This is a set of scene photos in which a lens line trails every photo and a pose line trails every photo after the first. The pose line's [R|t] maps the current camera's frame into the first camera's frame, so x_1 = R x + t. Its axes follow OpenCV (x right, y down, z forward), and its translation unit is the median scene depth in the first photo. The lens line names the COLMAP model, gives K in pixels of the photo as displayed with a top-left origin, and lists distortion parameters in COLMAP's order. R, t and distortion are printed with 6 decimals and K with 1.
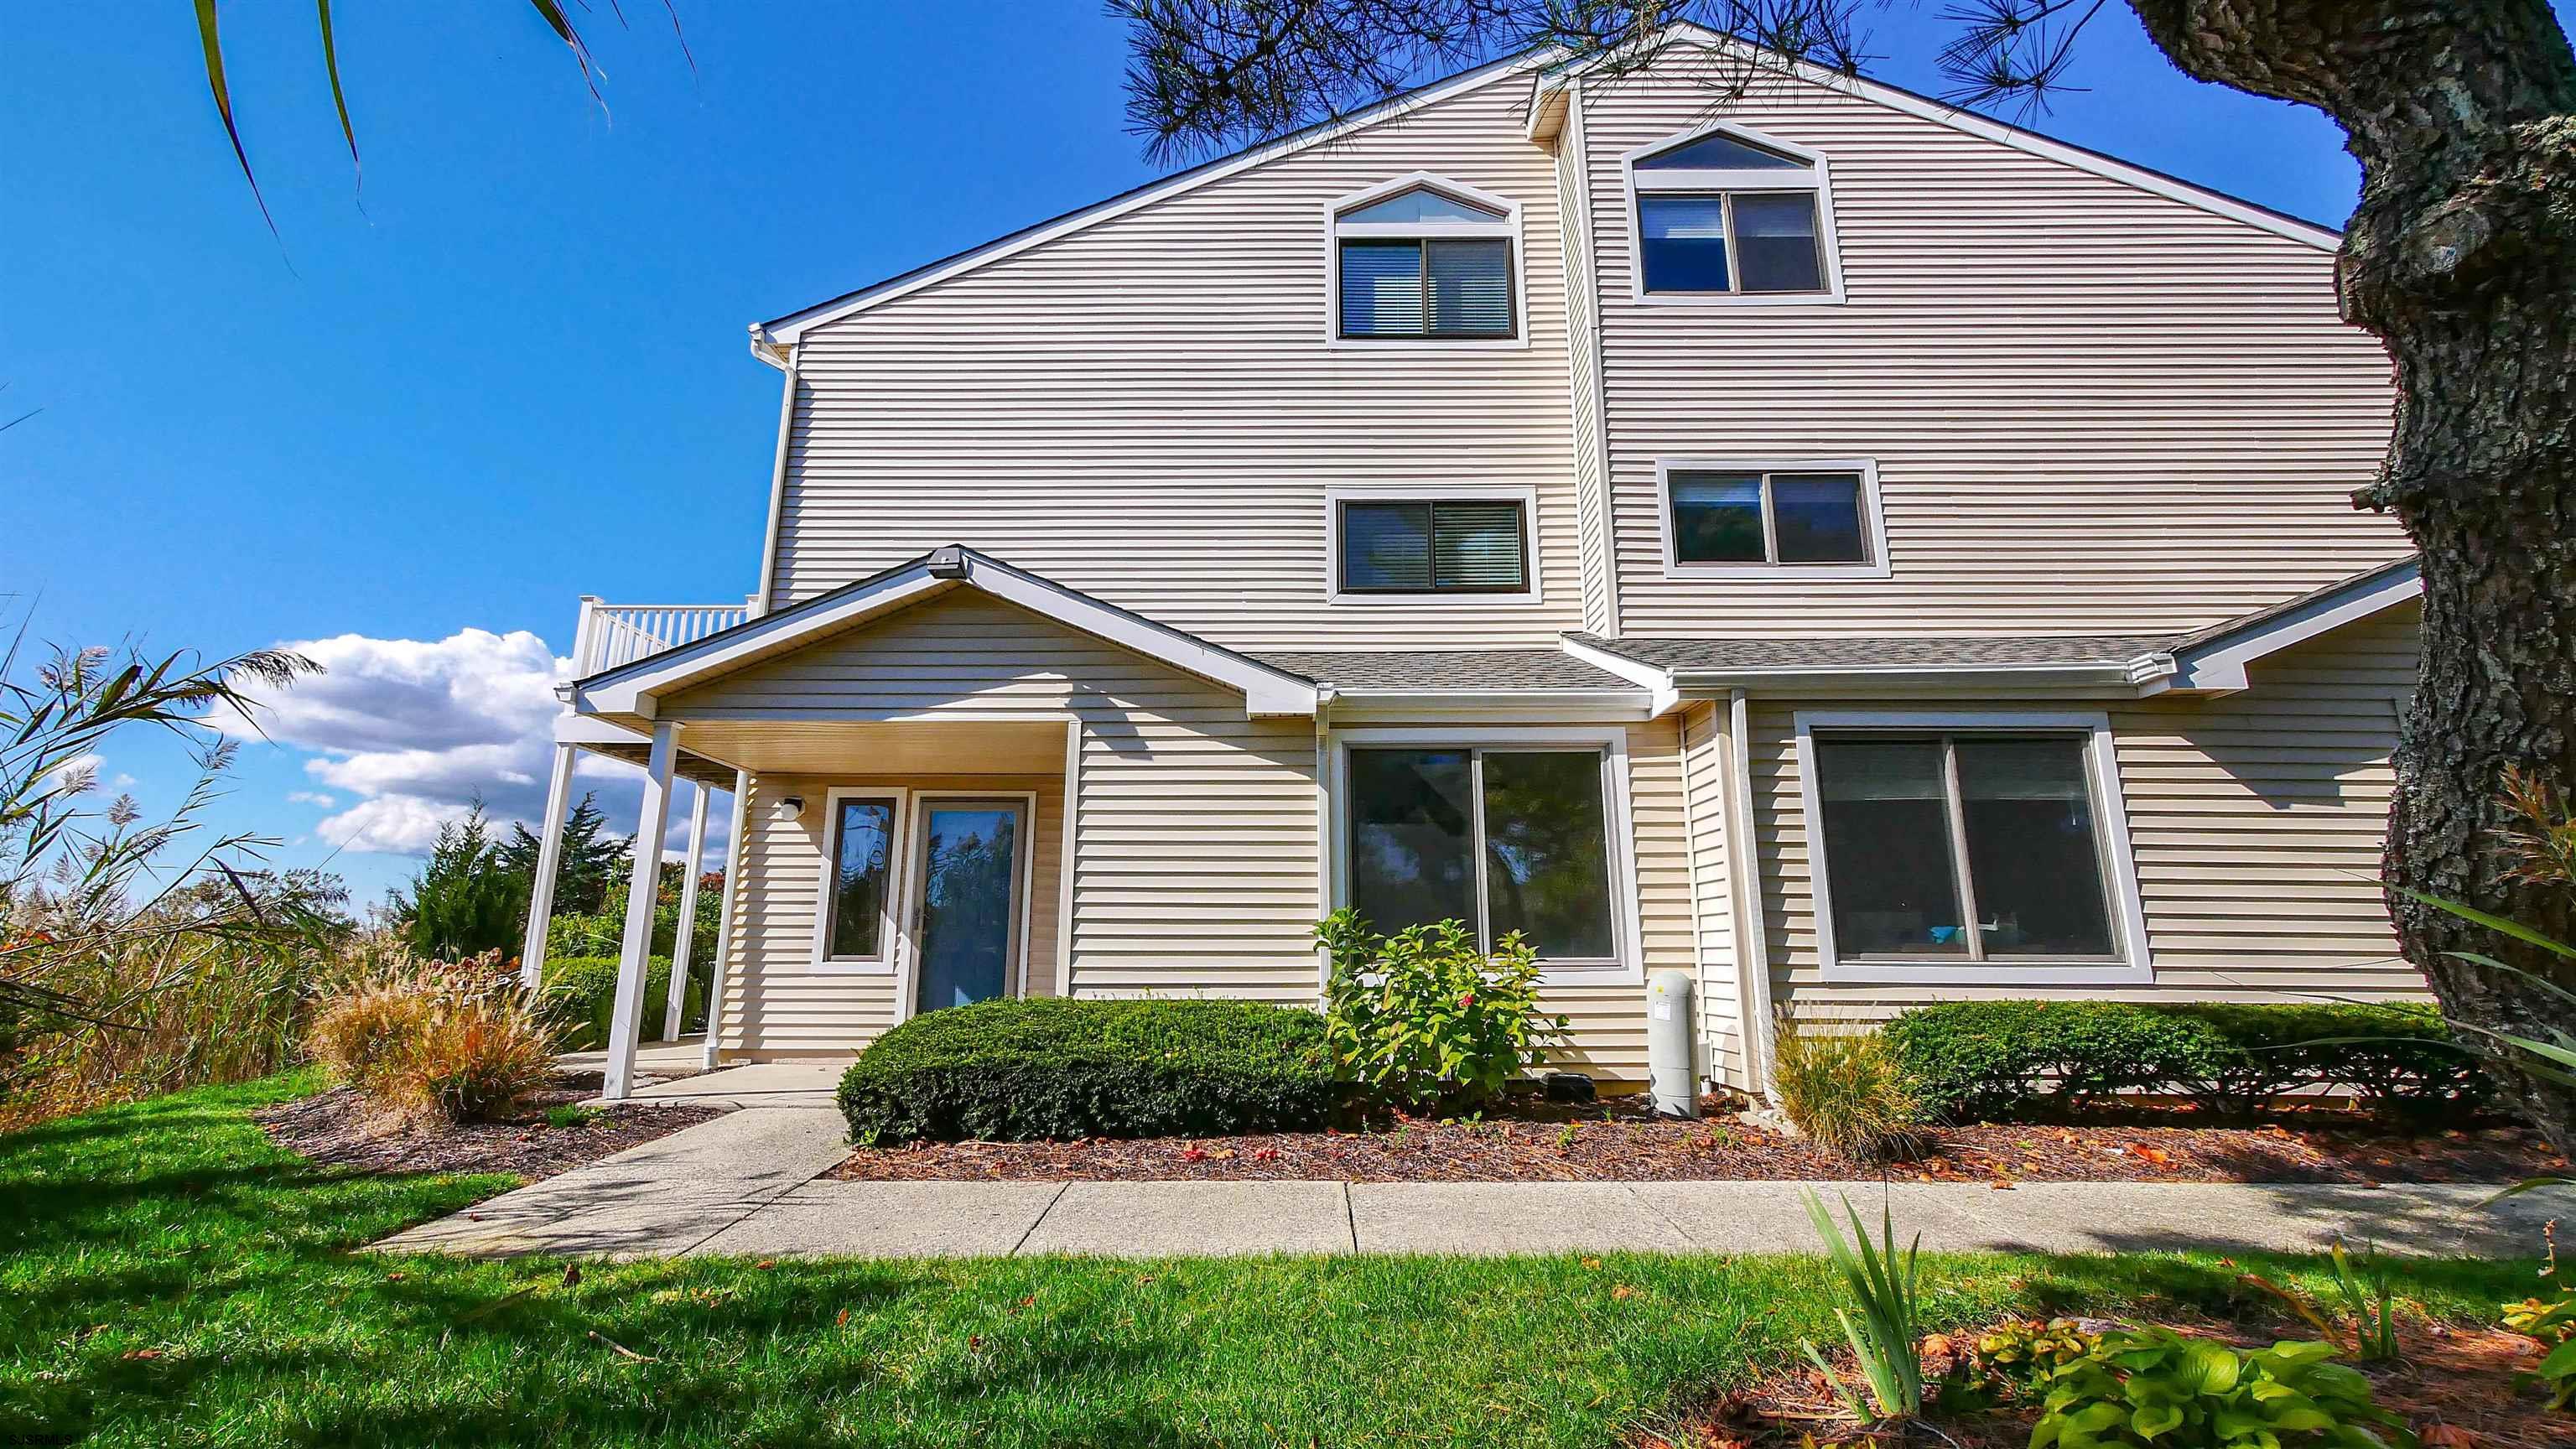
lens RADIAL K [[1060.2, 0, 1293.4], [0, 1060.2, 707.9], [0, 0, 1]] dist [-0.006908, 0.000623]
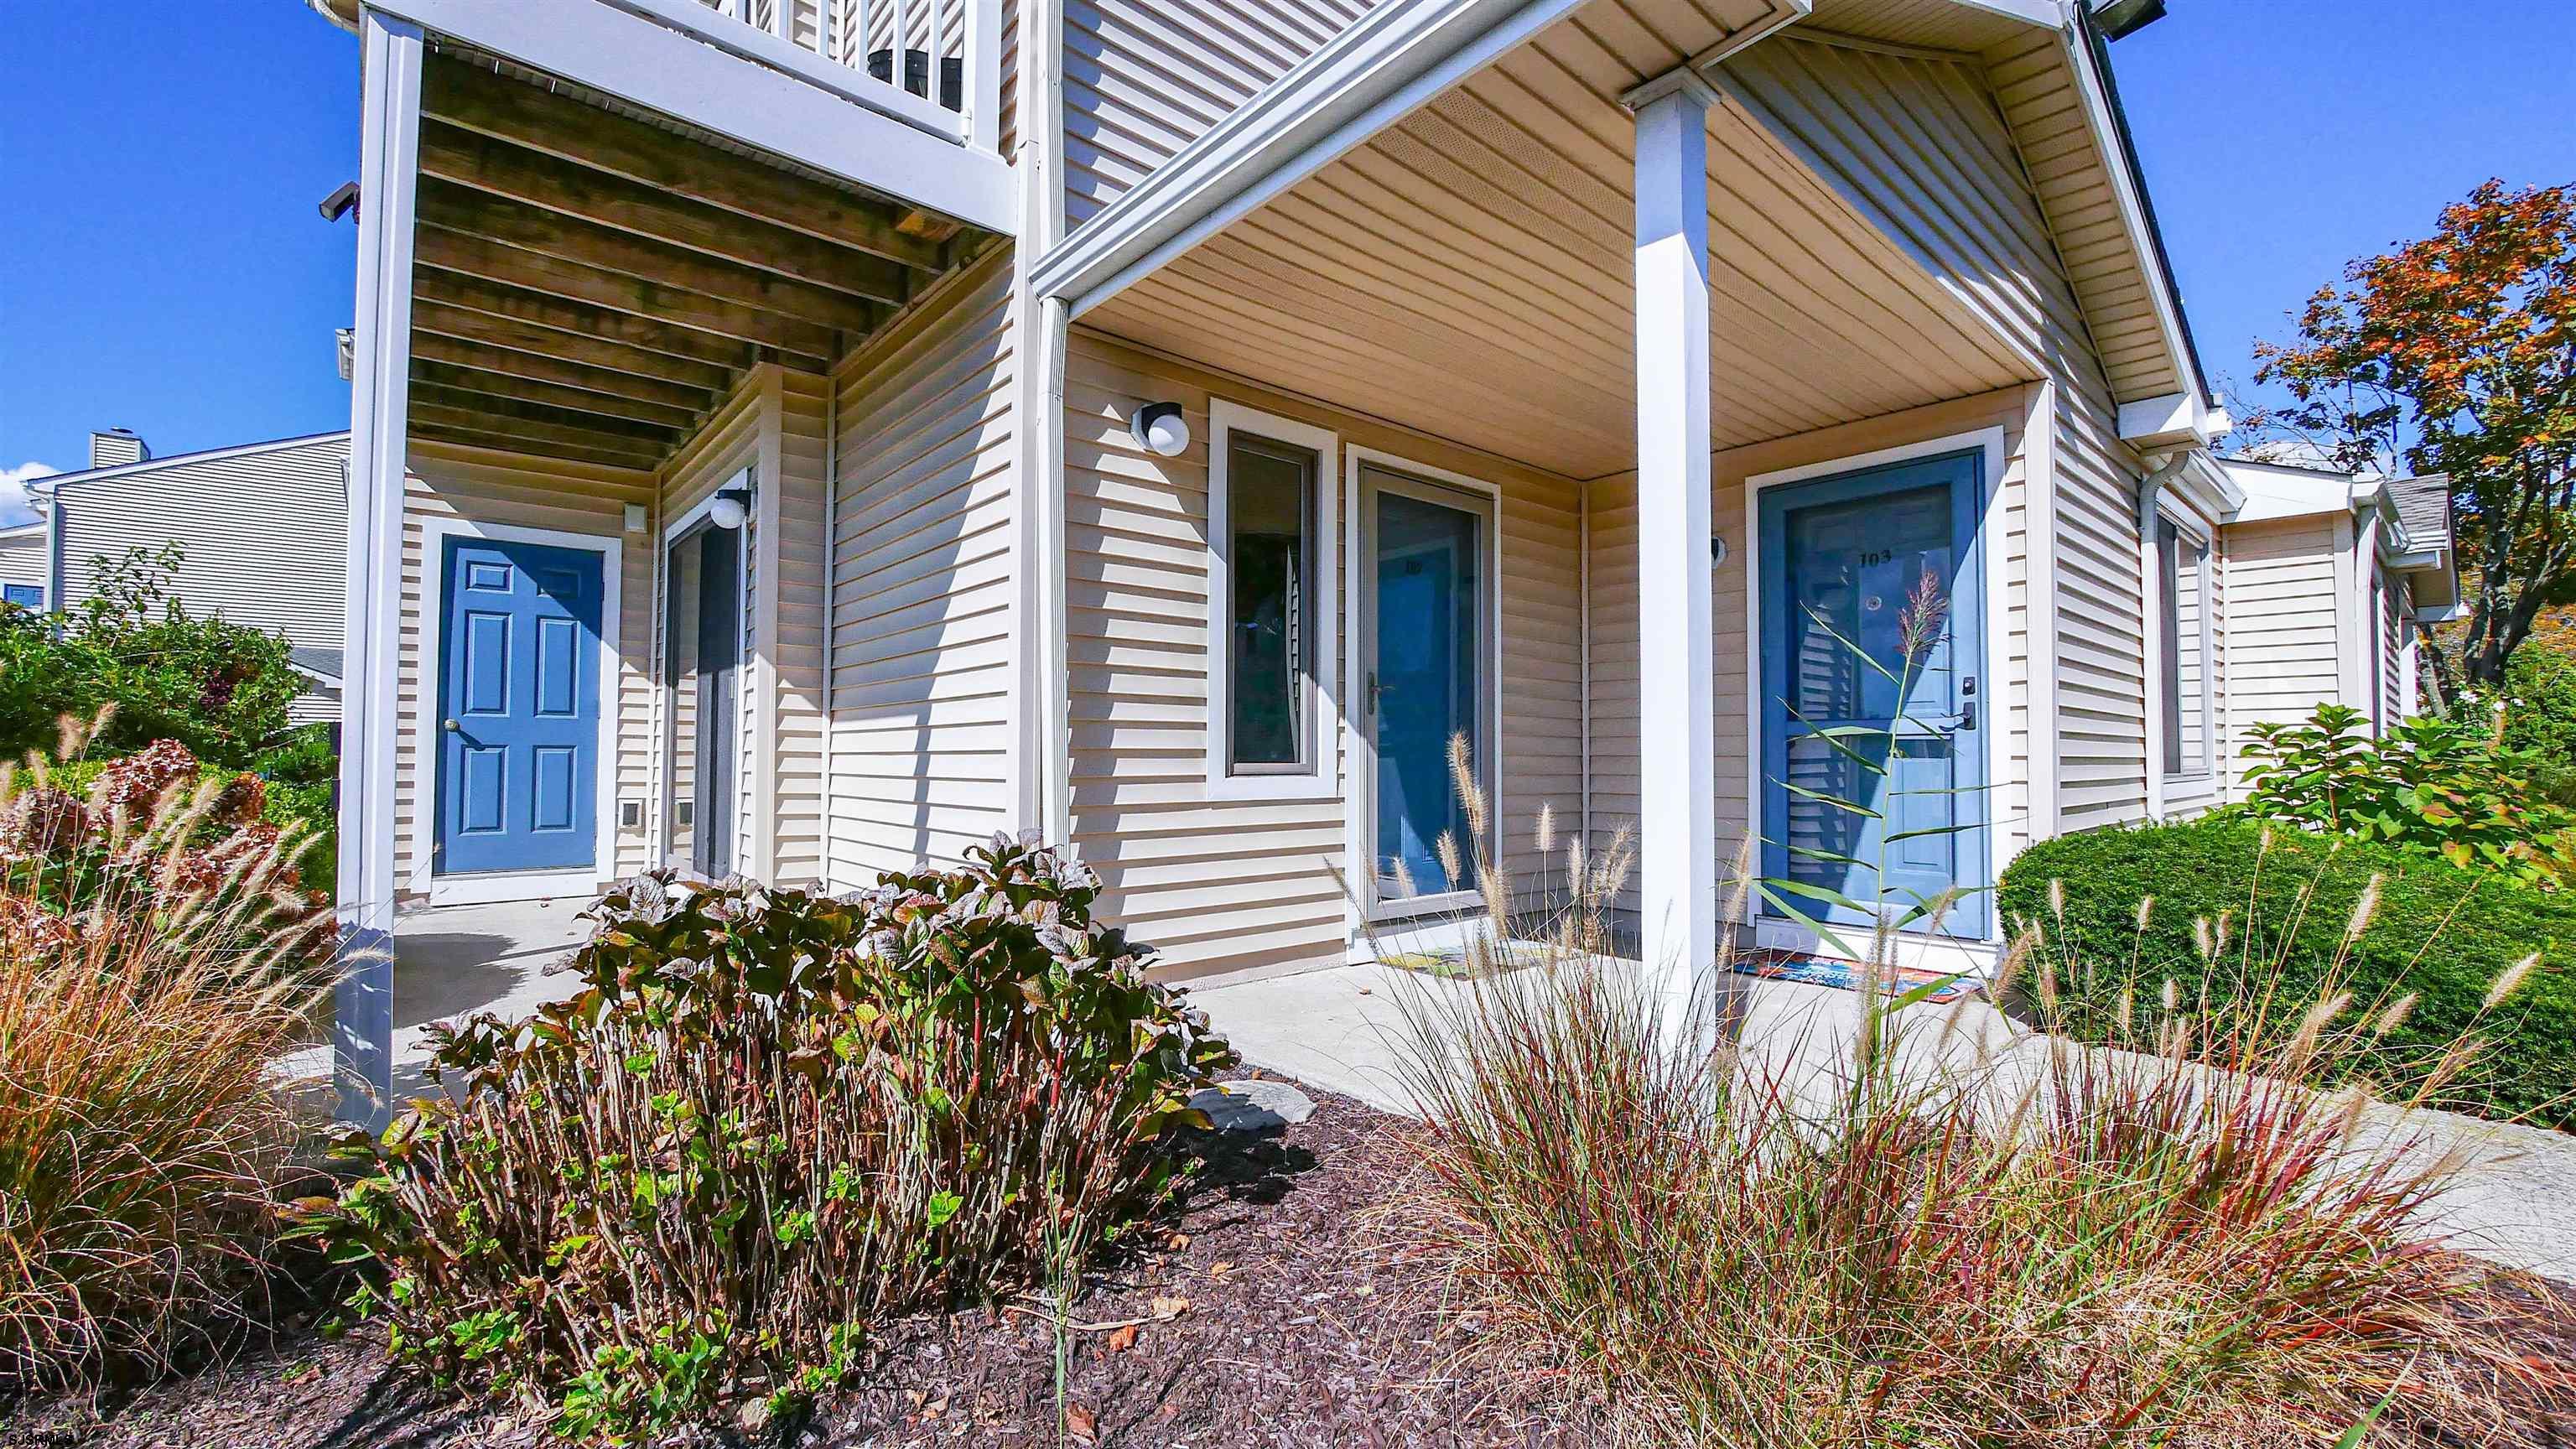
lens RADIAL K [[1060.2, 0, 1293.4], [0, 1060.2, 707.9], [0, 0, 1]] dist [-0.006908, 0.000623]
pose [[0.750661, 0.034998, 0.659760, -0.897090], [-0.152925, 0.980682, 0.121973, 0.183137], [-0.642746, -0.192454, 0.741511, 0.786932]]
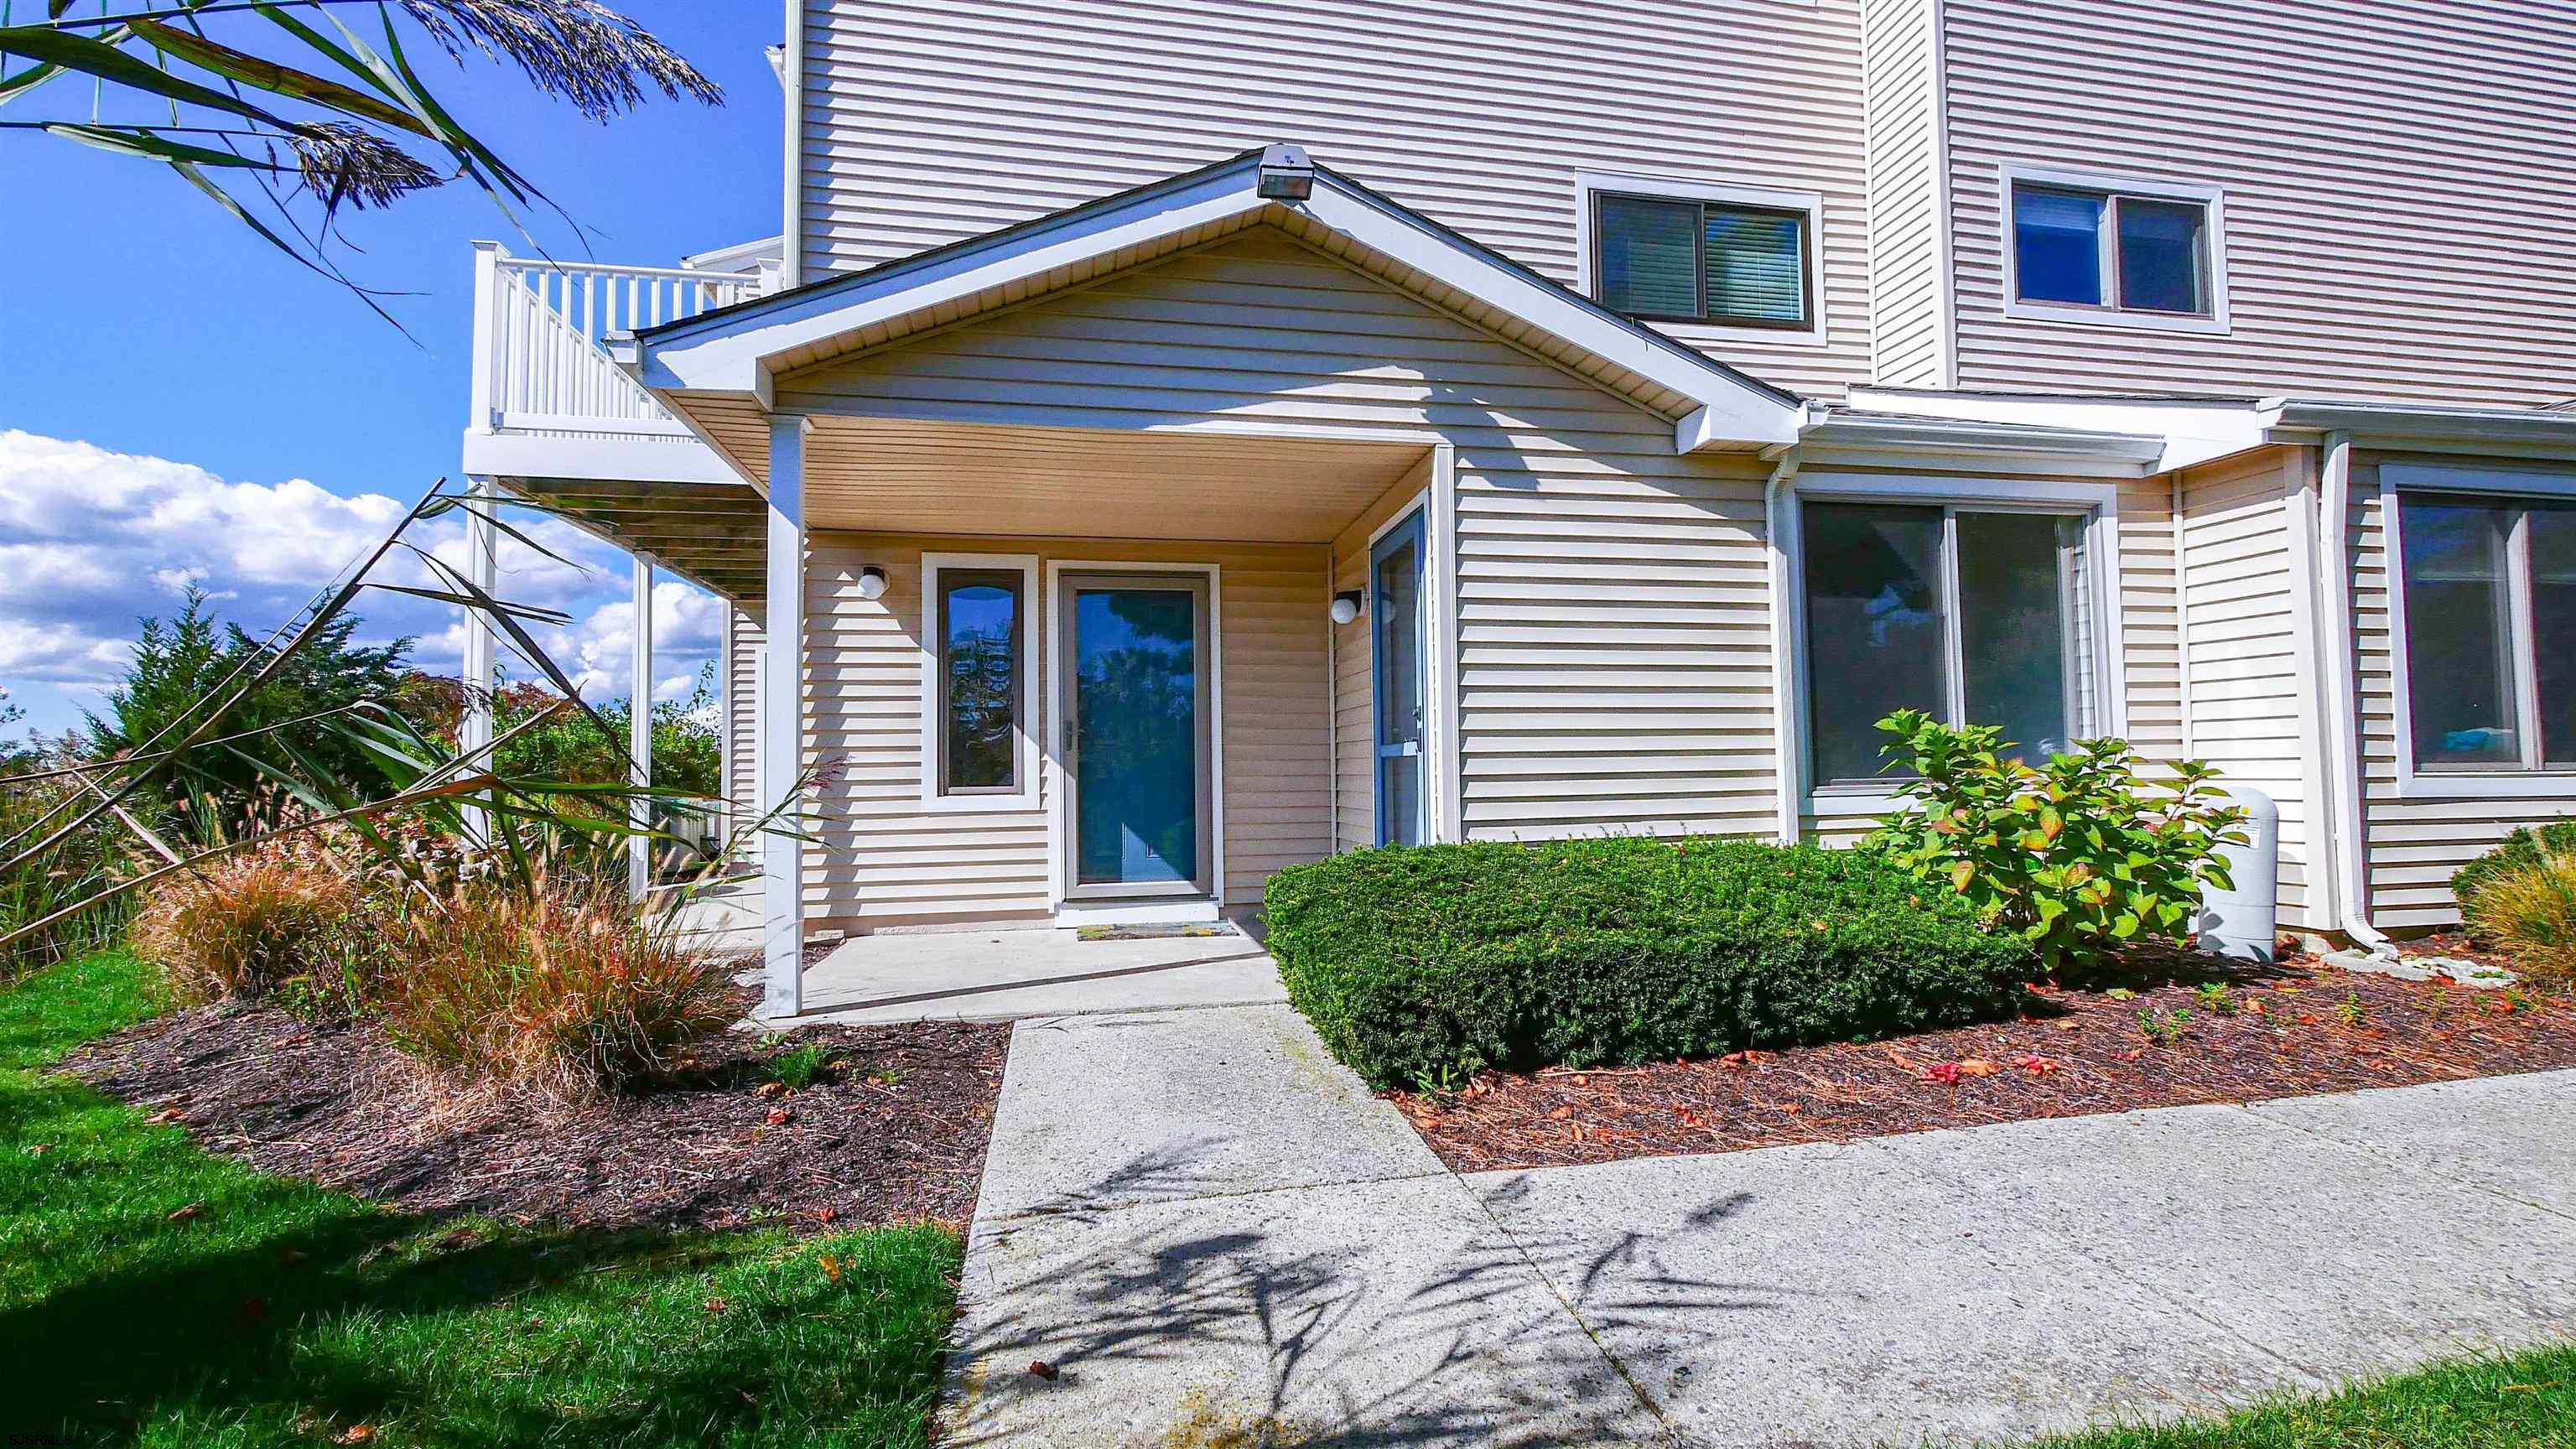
lens RADIAL K [[1060.6, 0, 1291.8], [0, 1060.6, 719.1], [0, 0, 1]] dist [-0.006722, 0.000259]
pose [[0.980402, -0.005958, 0.196919, -0.430439], [-0.028959, 0.984326, 0.173963, 0.069588], [-0.194869, -0.176256, 0.964863, 0.331561]]
